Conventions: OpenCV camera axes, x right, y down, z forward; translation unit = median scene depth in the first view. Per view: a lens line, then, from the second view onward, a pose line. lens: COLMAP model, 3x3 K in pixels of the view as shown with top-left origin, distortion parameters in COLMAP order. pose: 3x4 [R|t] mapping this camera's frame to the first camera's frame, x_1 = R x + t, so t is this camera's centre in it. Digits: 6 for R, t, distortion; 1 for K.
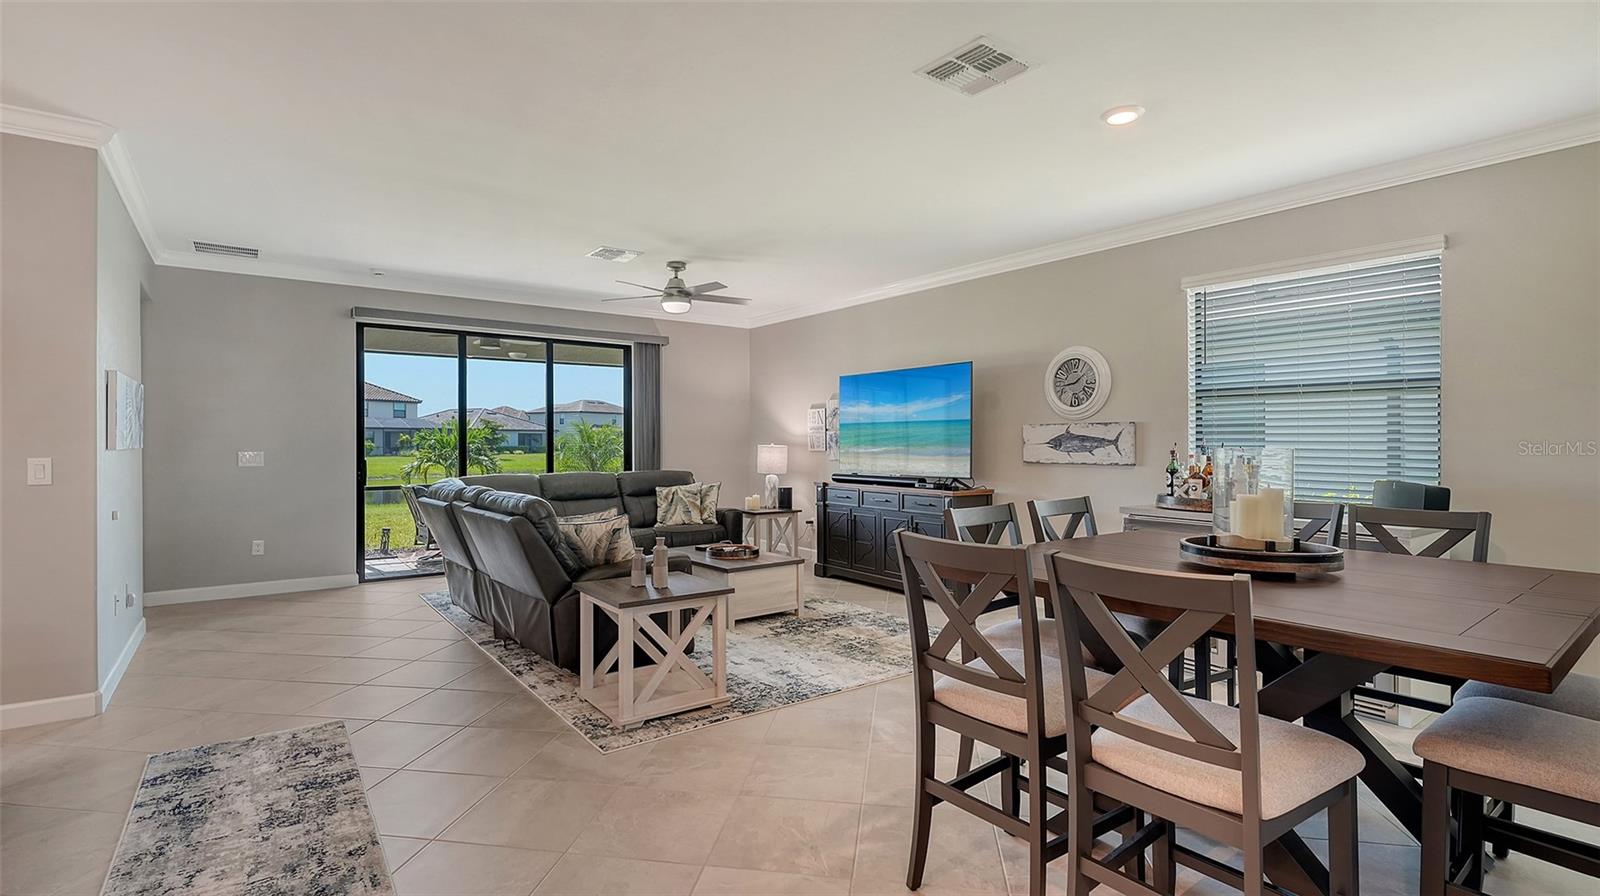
lens RADIAL K [[739.5, 0, 800.0], [0, 739.5, 448.0], [0, 0, 1]] dist [0.019630, -0.000010]
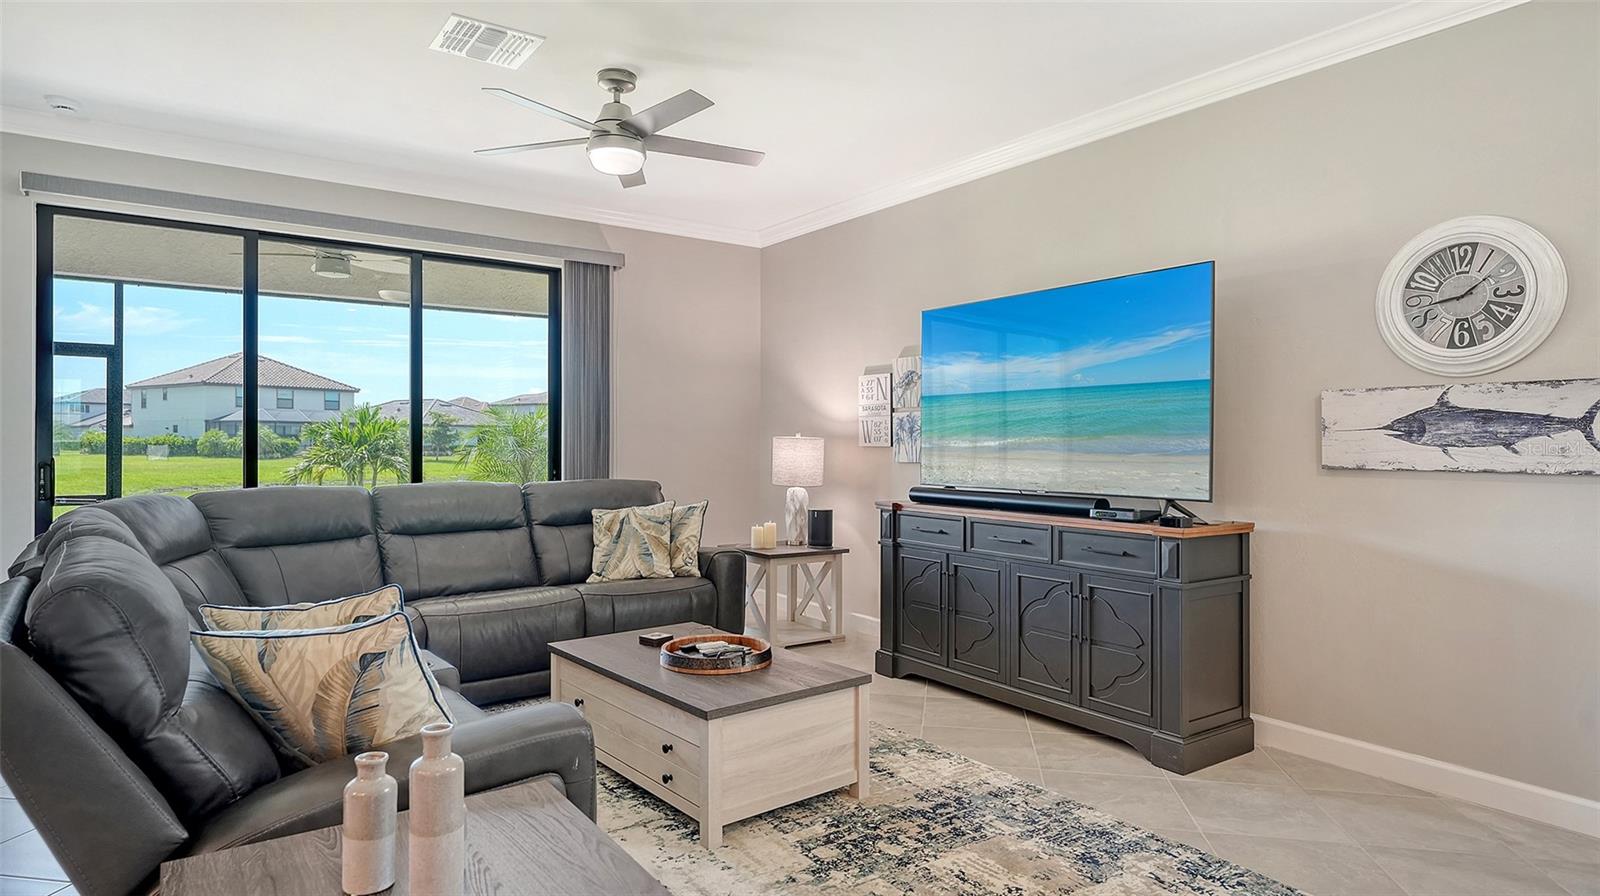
lens RADIAL K [[898.7, 0, 800.0], [0, 898.7, 448.0], [0, 0, 1]] dist [0.004240, 0.000624]
pose [[0.999684, 0.004052, -0.024828, -0.020783], [-0.004094, 0.999990, -0.001641, 0.006997], [0.024822, 0.001742, 0.999690, 0.330490]]
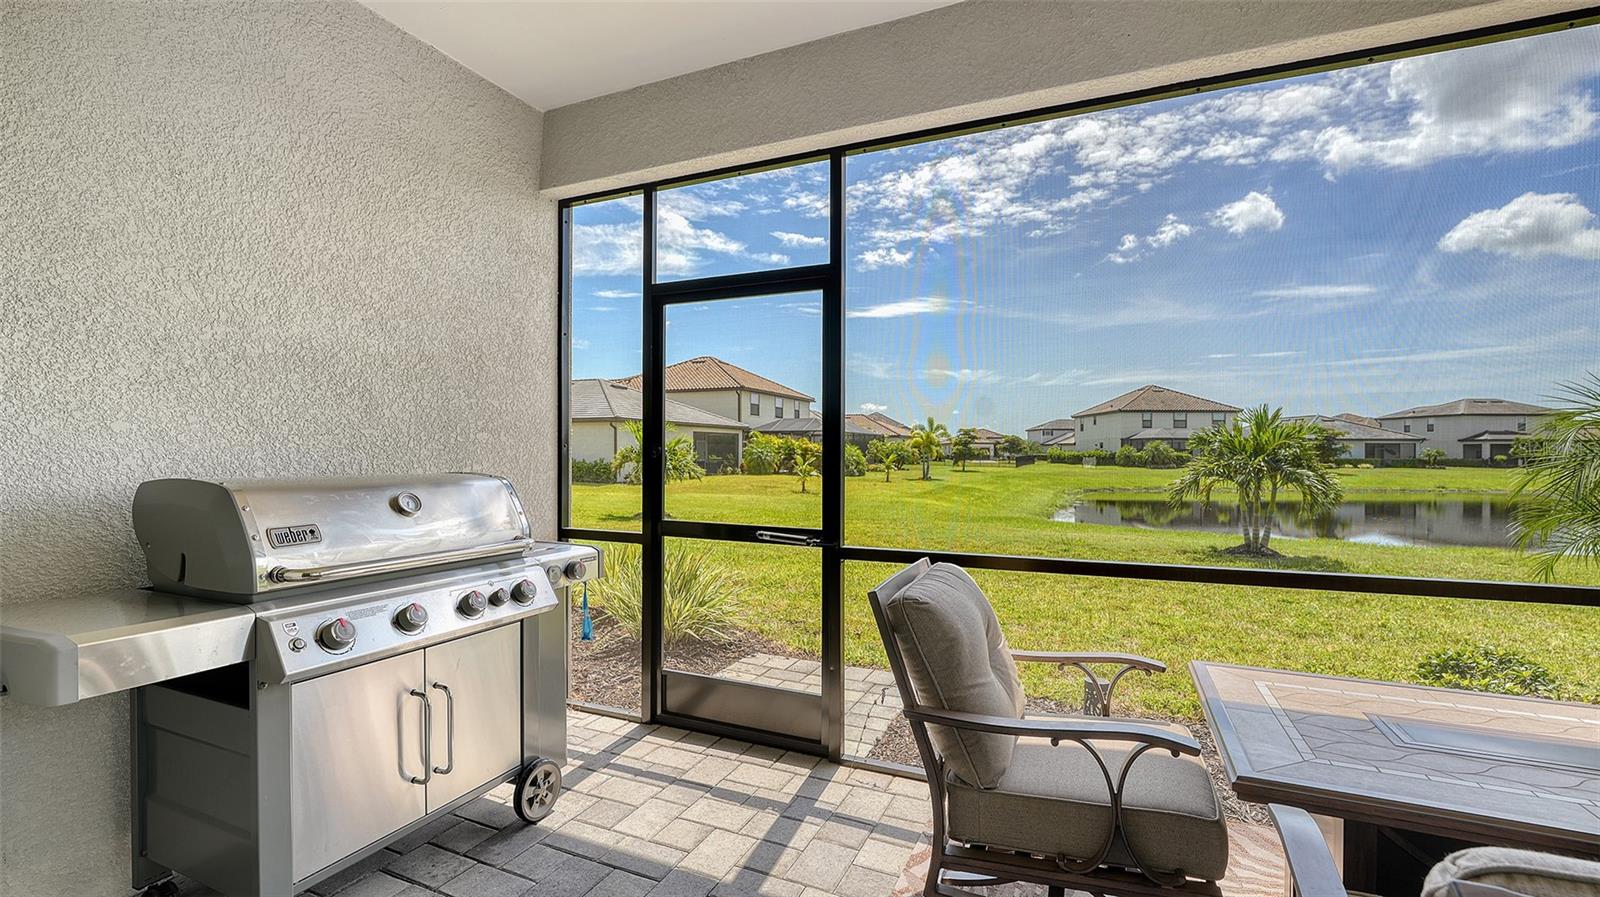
lens RADIAL K [[685.6, 0, 800.0], [0, 685.6, 448.5], [0, 0, 1]] dist [-0.007896, -0.000022]
pose [[0.494440, -0.003370, -0.869205, -0.409688], [-0.011047, 0.999887, -0.010160, 0.012094], [0.869141, 0.014626, 0.494347, 1.020500]]
